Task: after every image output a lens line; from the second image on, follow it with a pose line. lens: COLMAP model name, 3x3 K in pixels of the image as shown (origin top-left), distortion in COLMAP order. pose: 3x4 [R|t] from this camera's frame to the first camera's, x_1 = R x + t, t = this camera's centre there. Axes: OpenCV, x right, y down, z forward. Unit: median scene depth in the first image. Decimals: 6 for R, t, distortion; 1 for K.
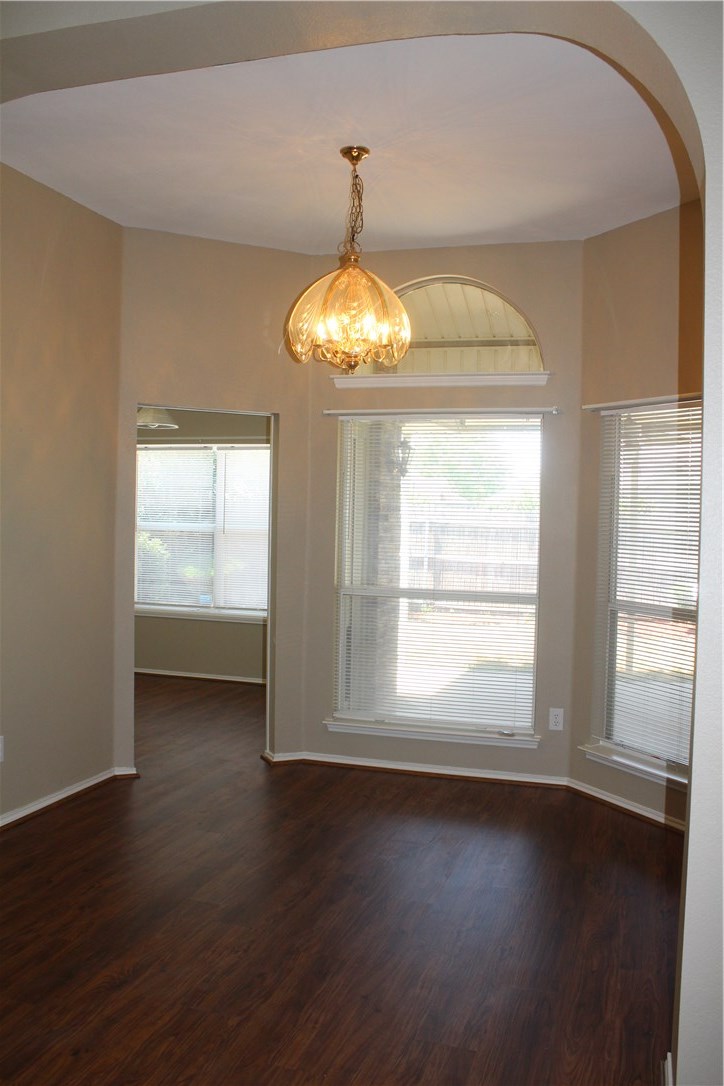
lens RADIAL K [[972.4, 0, 354.1], [0, 972.4, 550.1], [0, 0, 1]] dist [-0.155871, 0.149397]
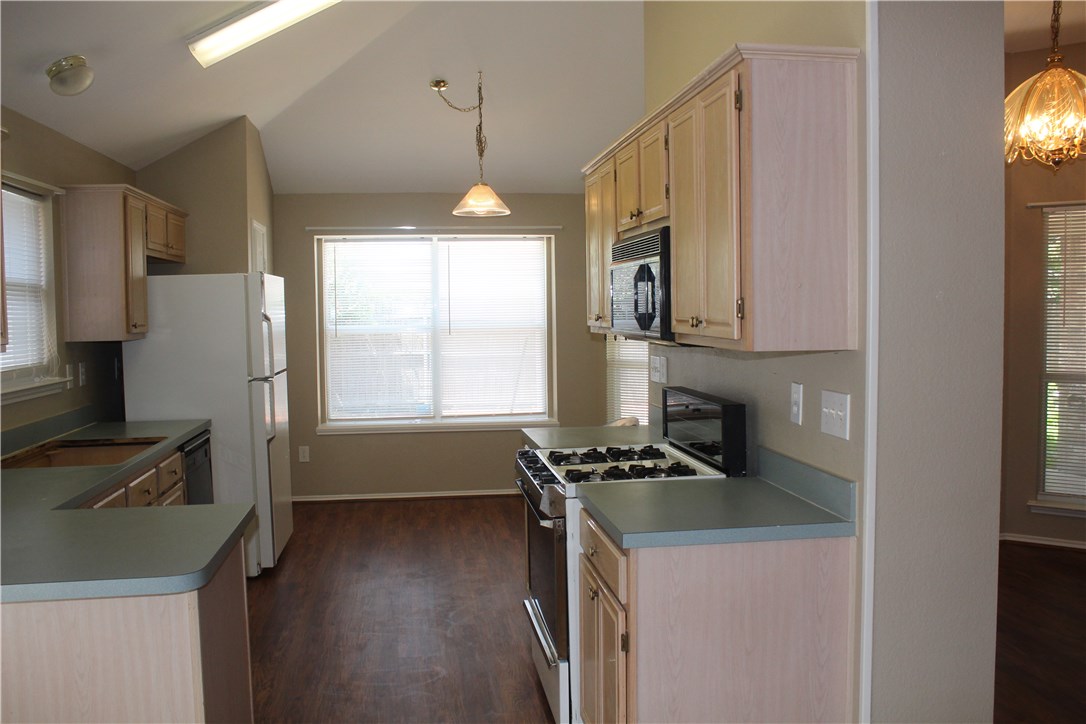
lens RADIAL K [[972.4, 0, 524.0], [0, 972.4, 354.4], [0, 0, 1]] dist [-0.155871, 0.149397]
pose [[0.898050, -0.050725, 0.436959, -0.468218], [0.046618, 0.998710, 0.020126, -0.013410], [-0.437416, 0.002296, 0.899256, 0.160153]]
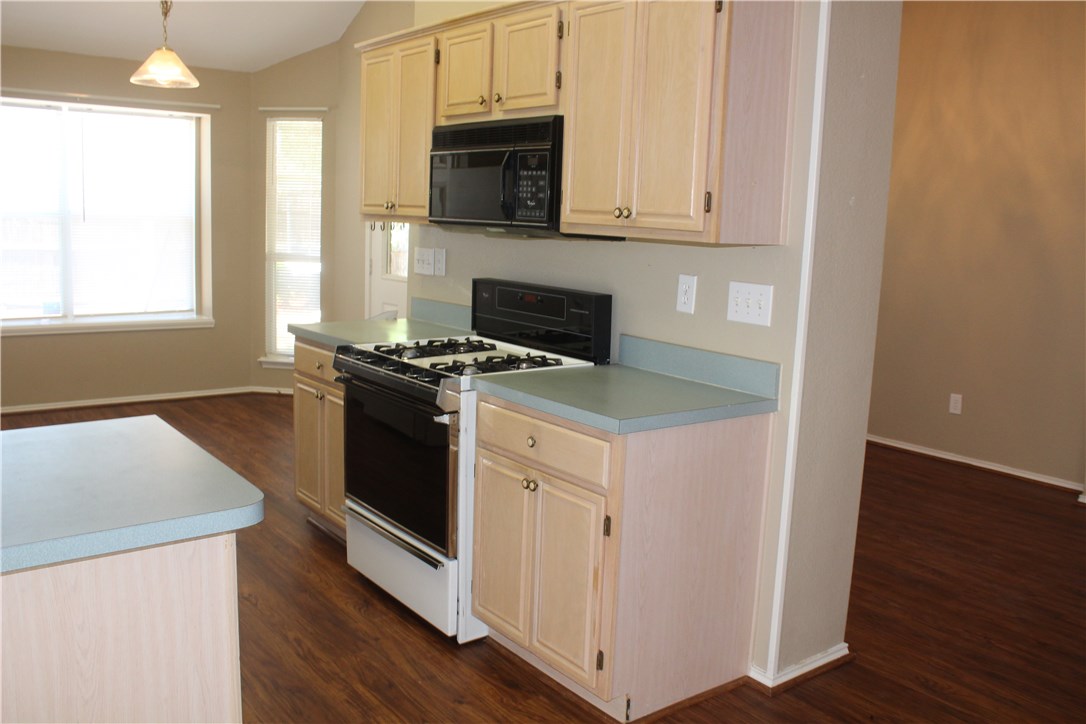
lens RADIAL K [[972.4, 0, 543.8], [0, 972.4, 361.1], [0, 0, 1]] dist [-0.155871, 0.149397]
pose [[0.555453, -0.123589, 0.822312, -0.569419], [0.006151, 0.989477, 0.144558, -0.012959], [-0.831525, -0.075237, 0.550368, 0.264364]]
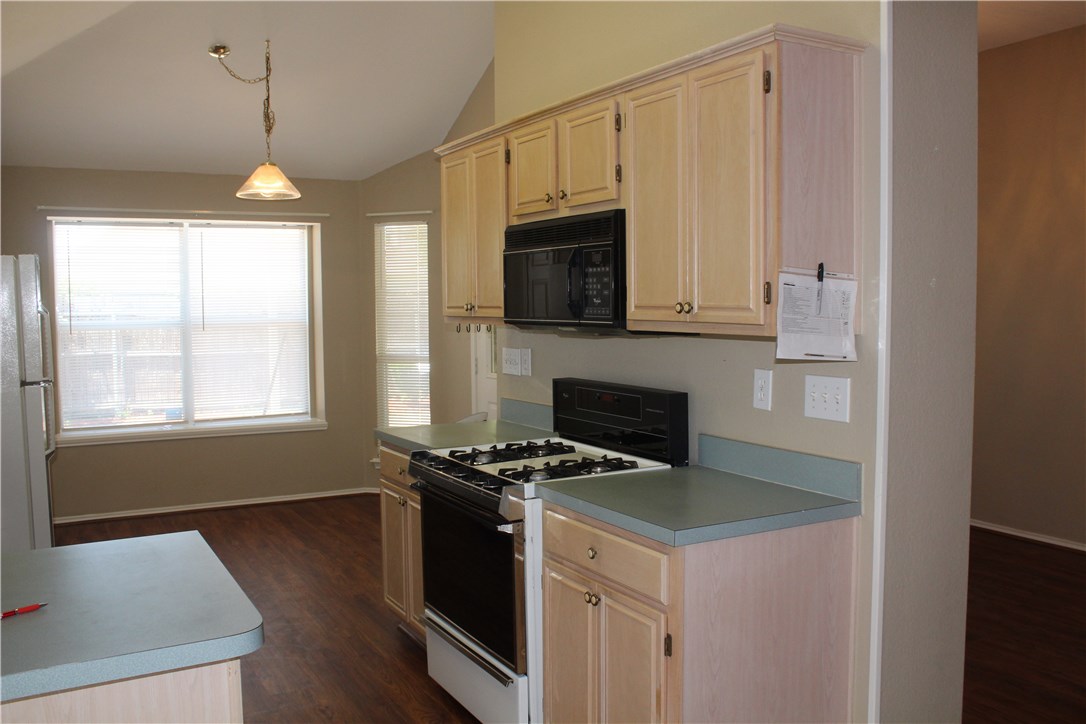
lens RADIAL K [[972.4, 0, 534.6], [0, 972.4, 356.7], [0, 0, 1]] dist [-0.155871, 0.149397]
pose [[0.675107, -0.065782, 0.734782, -0.540268], [0.050347, 0.997803, 0.043072, -0.015257], [-0.736000, 0.007916, 0.676935, 0.250859]]
